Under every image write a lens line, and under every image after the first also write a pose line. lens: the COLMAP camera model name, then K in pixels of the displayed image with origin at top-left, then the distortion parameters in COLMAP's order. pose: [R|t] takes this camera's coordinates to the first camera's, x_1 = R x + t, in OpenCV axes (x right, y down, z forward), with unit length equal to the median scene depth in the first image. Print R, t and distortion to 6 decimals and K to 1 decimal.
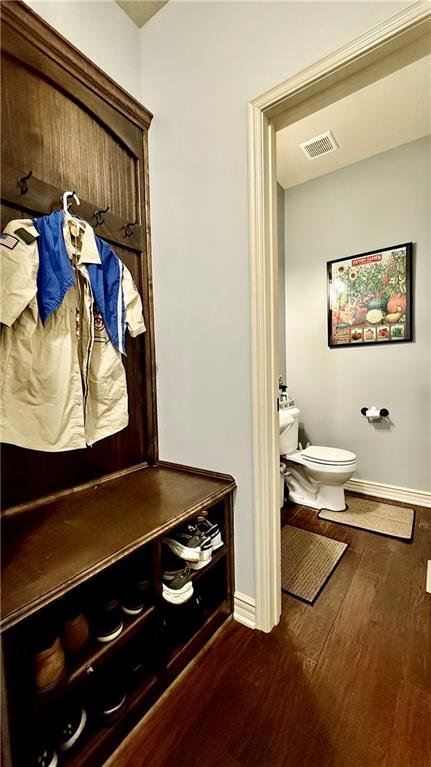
lens RADIAL K [[303.4, 0, 219.7], [0, 303.4, 385.1], [0, 0, 1]] dist [-0.001962, -0.000088]
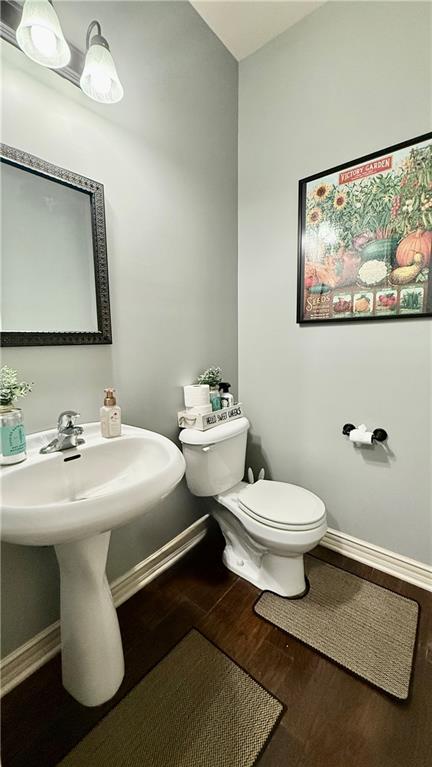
lens RADIAL K [[303.4, 0, 212.2], [0, 303.4, 380.5], [0, 0, 1]] dist [-0.001962, -0.000088]
pose [[0.998489, 0.022511, -0.050132, 0.235169], [-0.018580, 0.996815, 0.077554, -0.059068], [0.051718, -0.076505, 0.995727, 0.386848]]
